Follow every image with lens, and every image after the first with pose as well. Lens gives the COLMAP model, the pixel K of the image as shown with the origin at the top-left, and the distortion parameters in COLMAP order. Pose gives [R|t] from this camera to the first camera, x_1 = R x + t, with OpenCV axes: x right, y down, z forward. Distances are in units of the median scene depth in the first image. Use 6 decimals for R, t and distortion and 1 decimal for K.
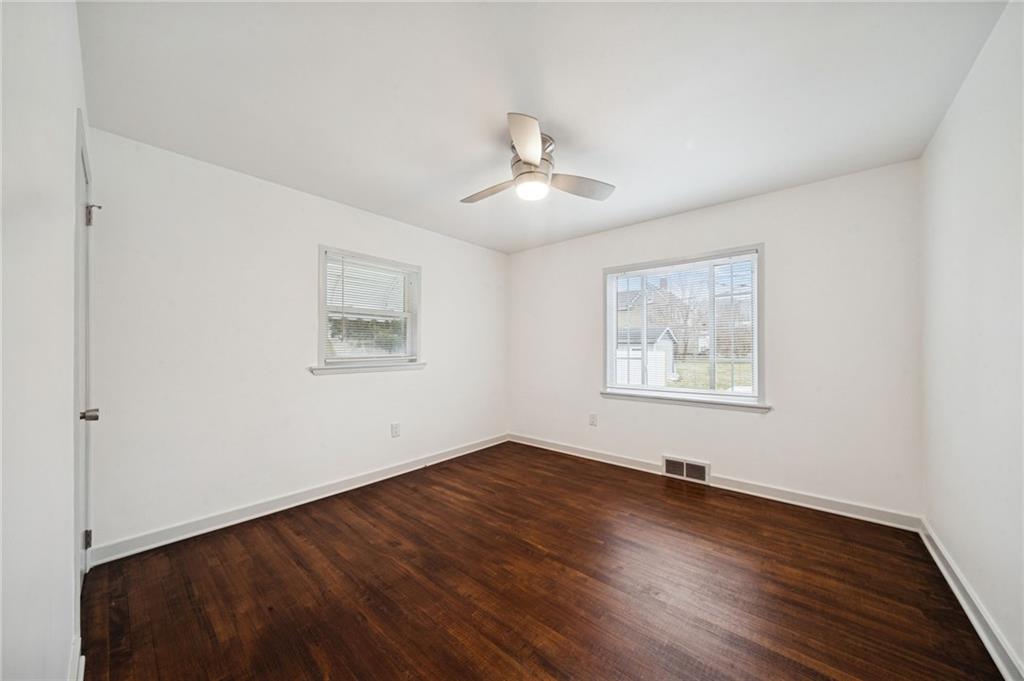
lens RADIAL K [[349.1, 0, 515.9], [0, 349.1, 342.6], [0, 0, 1]] dist [-0.007470, -0.000245]
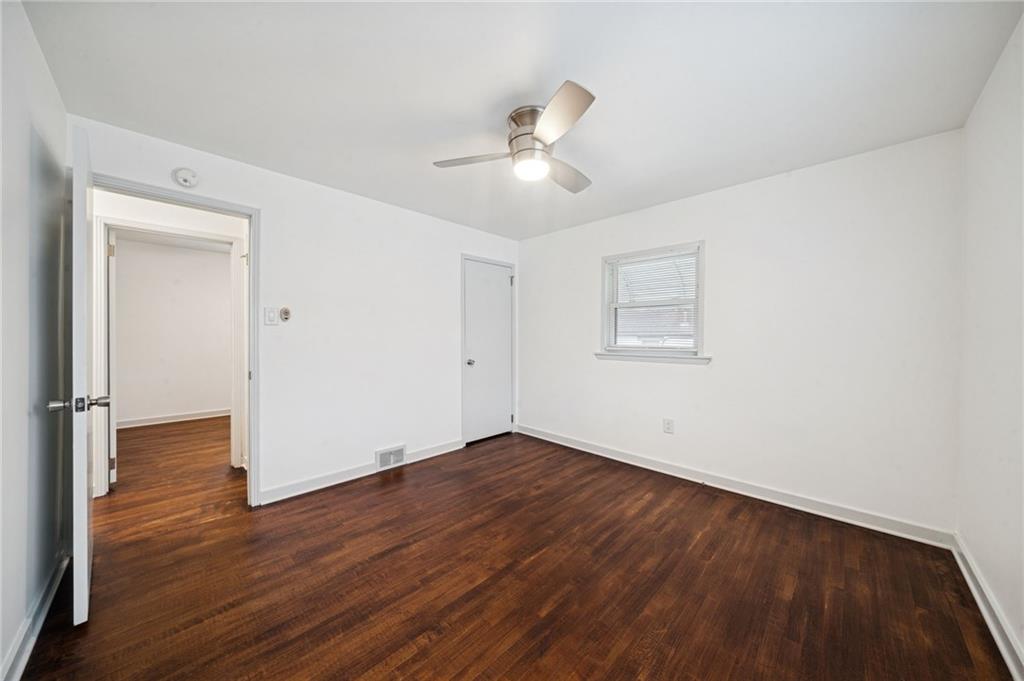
lens RADIAL K [[349.1, 0, 511.1], [0, 349.1, 335.1], [0, 0, 1]] dist [-0.007470, -0.000245]
pose [[-0.078433, -0.000986, -0.996919, 0.791563], [0.010401, 0.999944, -0.001808, 0.003043], [0.996865, -0.010511, -0.078418, 0.822670]]
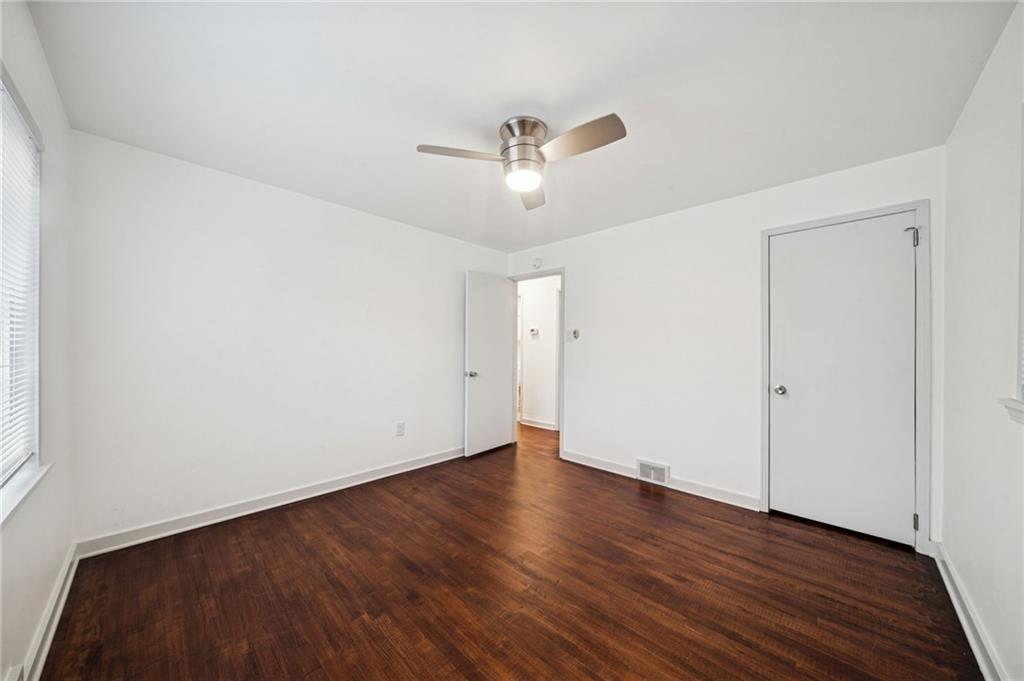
lens RADIAL K [[349.1, 0, 511.7], [0, 349.1, 348.1], [0, 0, 1]] dist [-0.007470, -0.000245]
pose [[-0.997537, -0.005685, 0.069908, 0.008671], [-0.006767, 0.999861, -0.015258, 0.016849], [-0.069812, -0.015694, -0.997437, 1.551052]]
